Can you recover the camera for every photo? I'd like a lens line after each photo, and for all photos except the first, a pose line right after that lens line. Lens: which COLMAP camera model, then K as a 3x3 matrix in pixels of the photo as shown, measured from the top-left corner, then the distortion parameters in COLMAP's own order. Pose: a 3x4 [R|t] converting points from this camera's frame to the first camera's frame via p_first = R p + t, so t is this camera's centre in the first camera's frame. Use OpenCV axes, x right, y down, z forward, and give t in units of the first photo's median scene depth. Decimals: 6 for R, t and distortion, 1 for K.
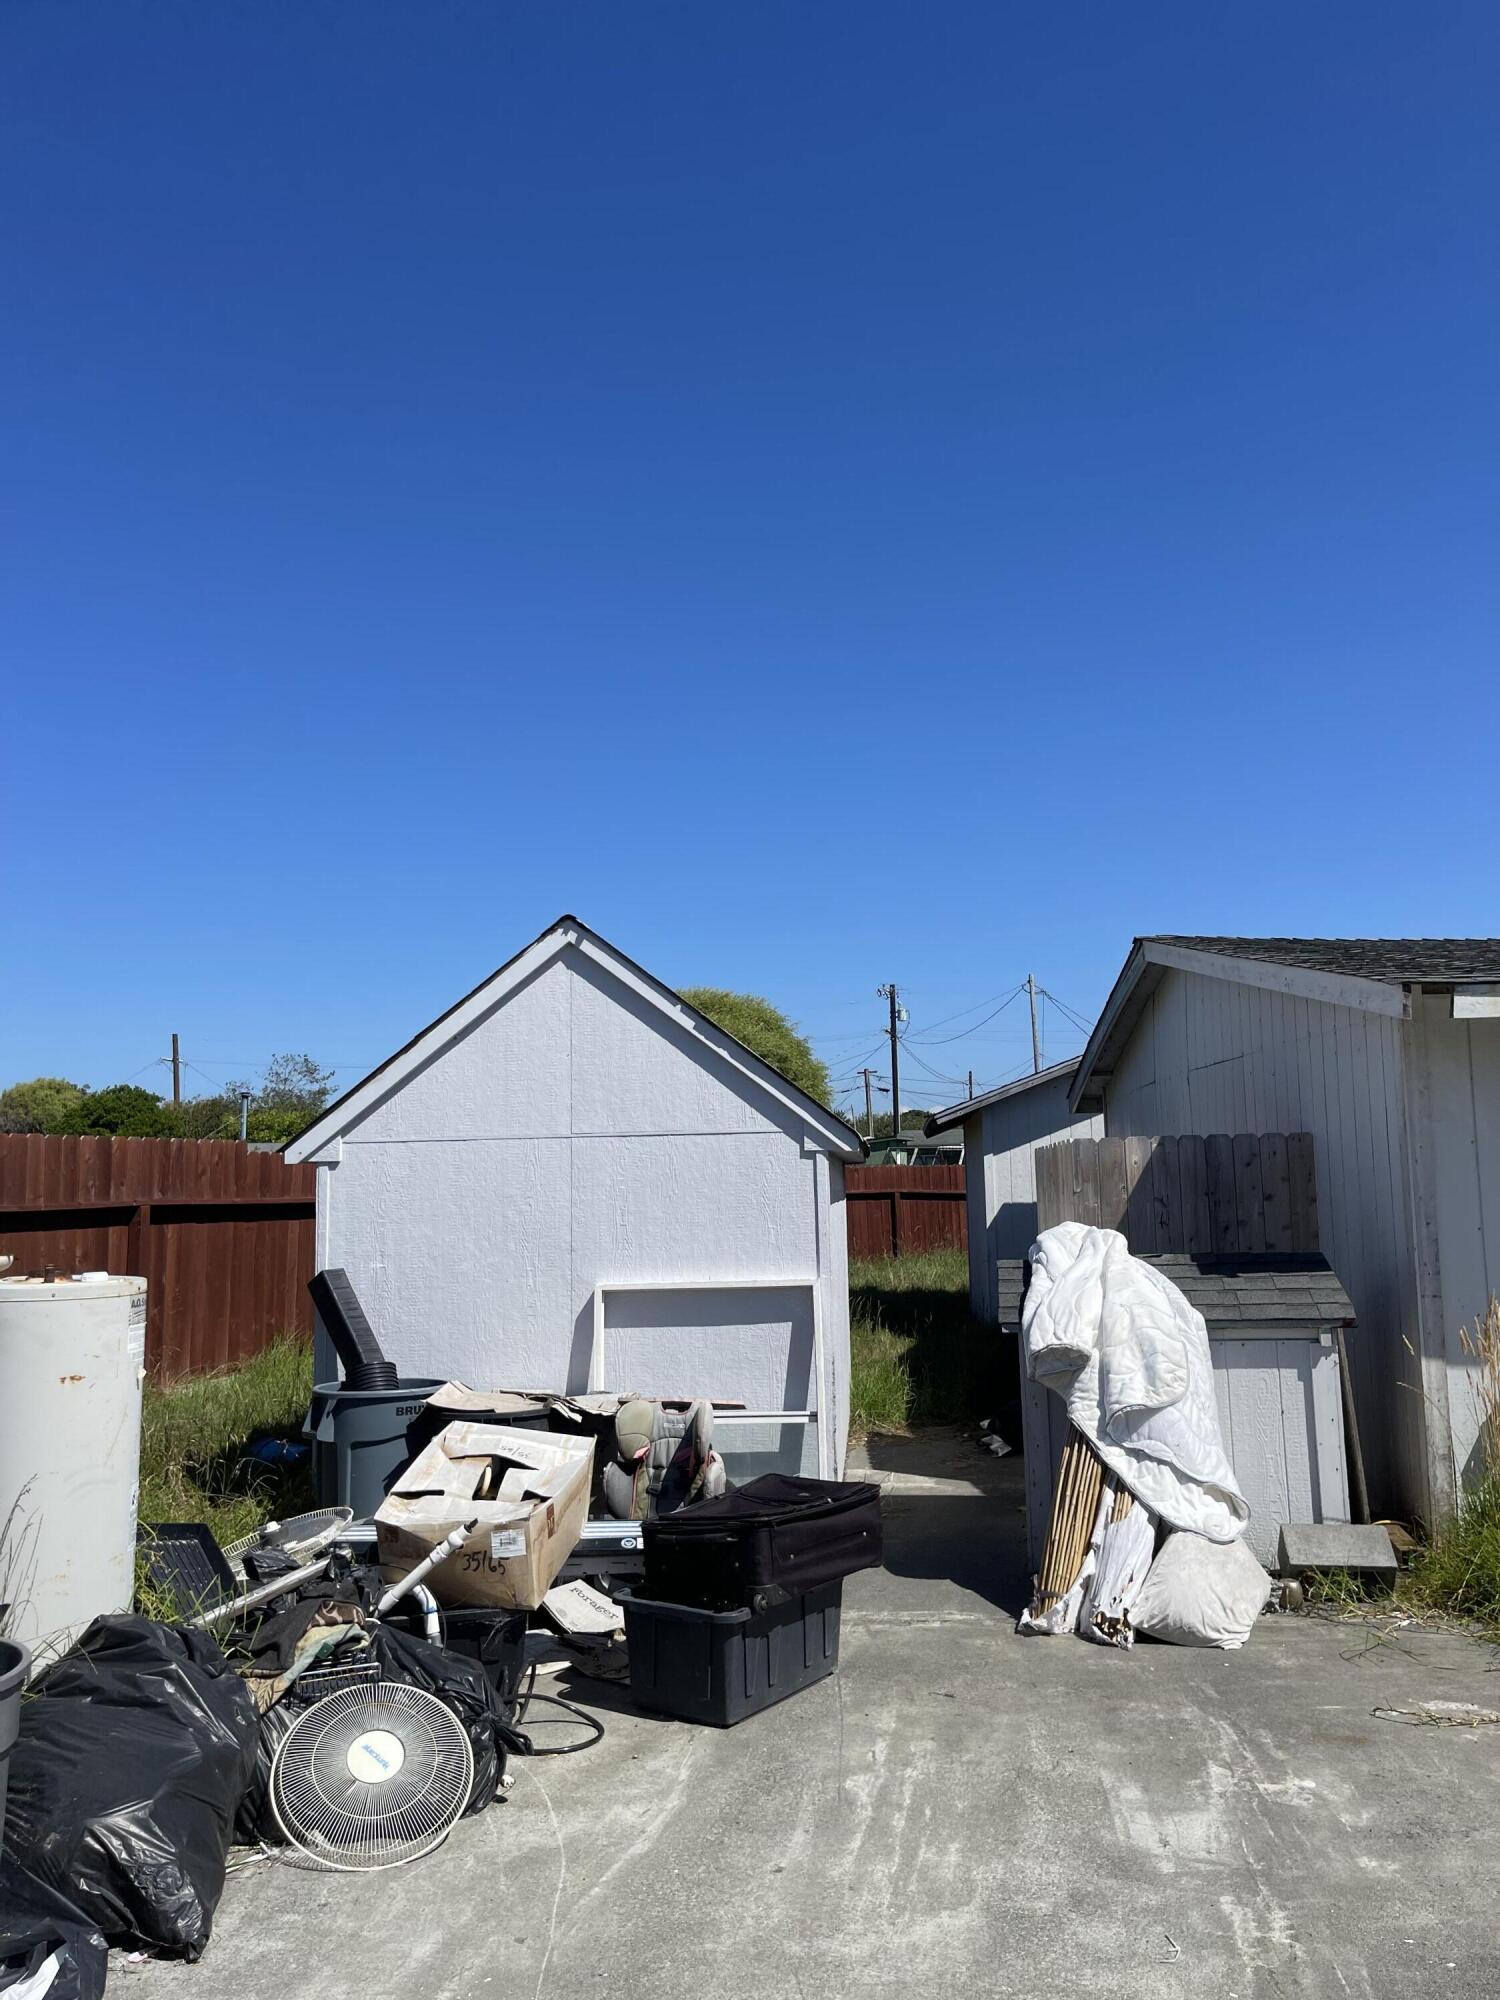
lens RADIAL K [[1510.2, 0, 771.2], [0, 1510.2, 1014.8], [0, 0, 1]] dist [0.068736, -0.081543]
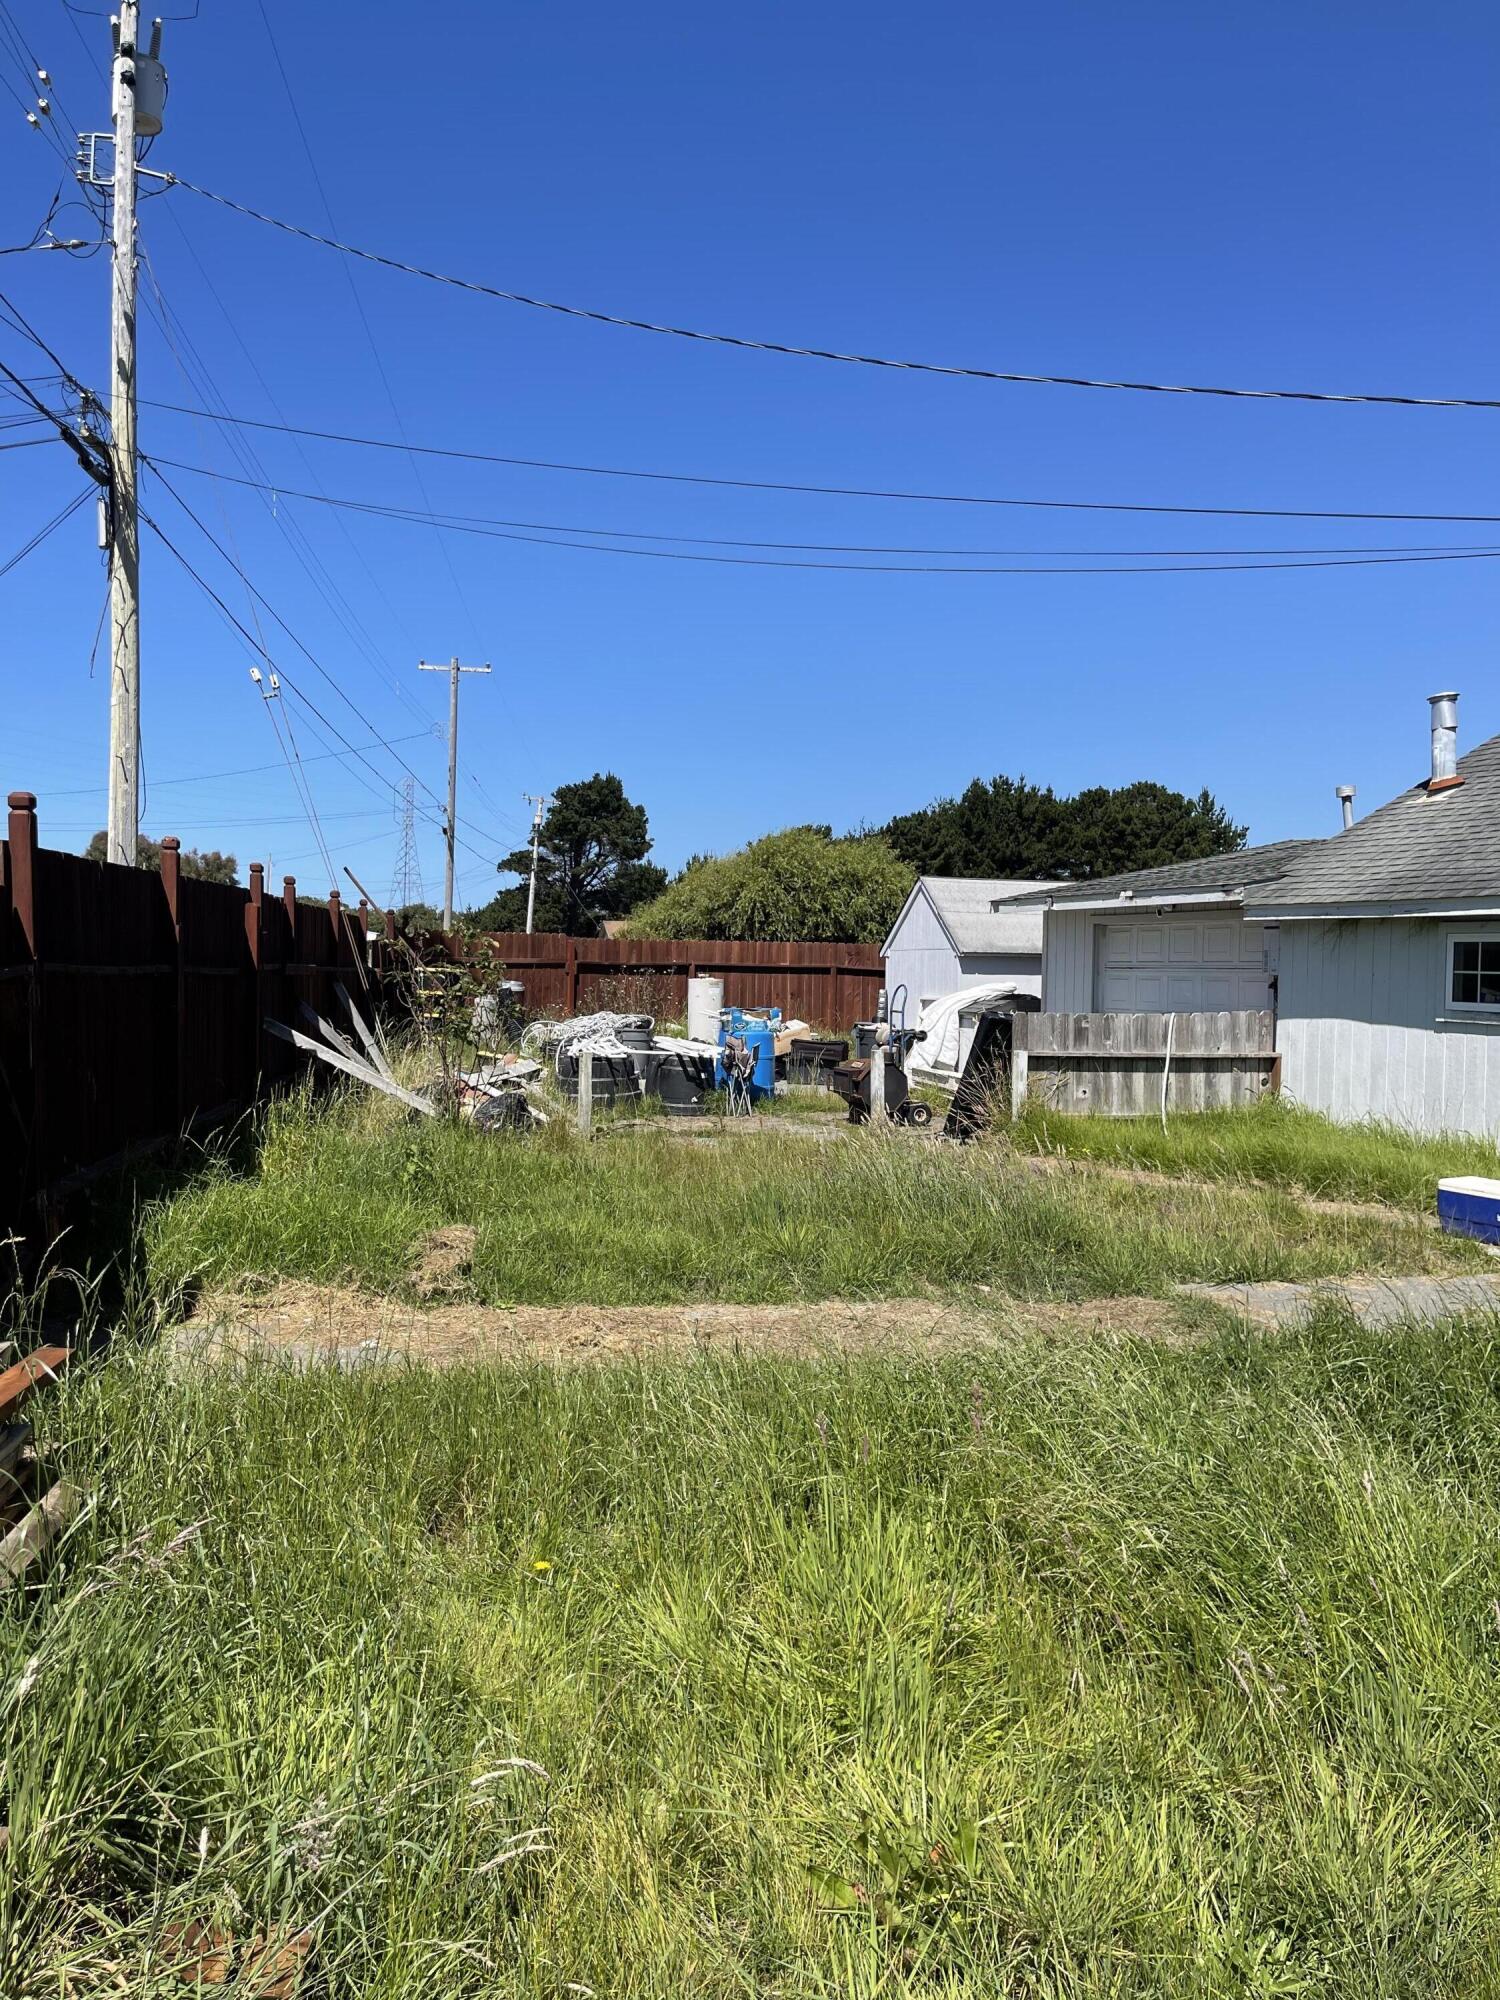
lens RADIAL K [[1518.5, 0, 740.9], [0, 1518.5, 992.3], [0, 0, 1]] dist [0.066179, -0.097845]
pose [[0.382602, 0.037382, -0.923157, 3.268748], [0.081752, 0.993892, 0.074128, -0.115105], [0.920289, -0.103831, 0.377209, -0.632392]]
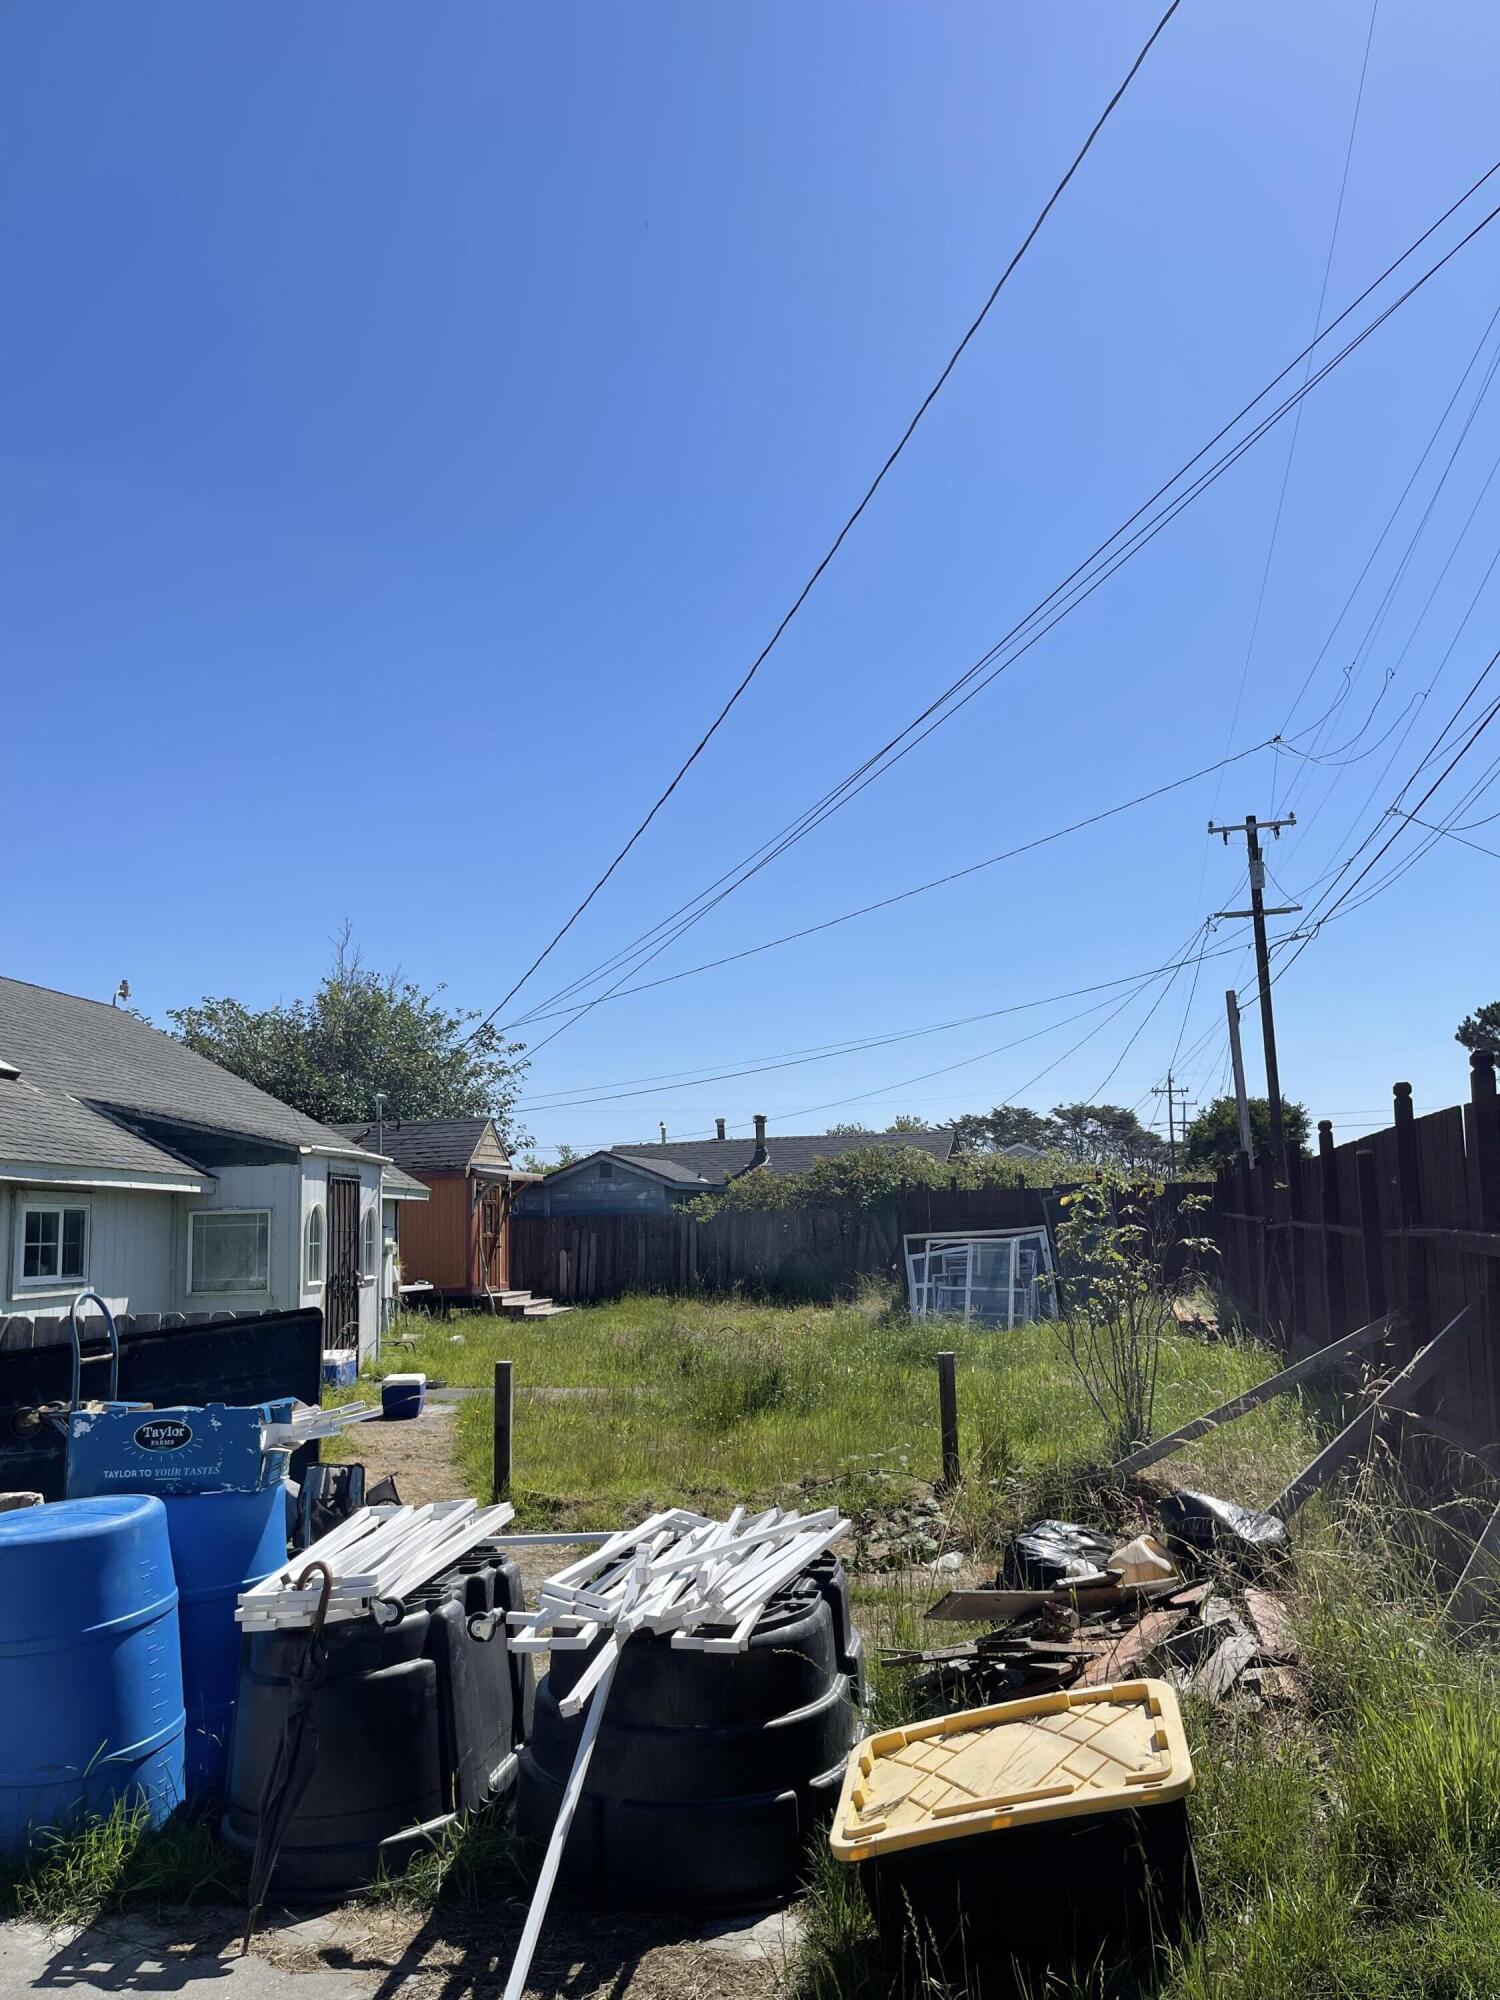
lens RADIAL K [[1530.5, 0, 739.1], [0, 1530.5, 1013.4], [0, 0, 1]] dist [0.063563, -0.091014]
pose [[-0.016881, 0.151245, 0.988352, -0.301856], [-0.088920, 0.984349, -0.152152, 0.022587], [-0.995896, -0.090453, -0.003168, 0.196193]]
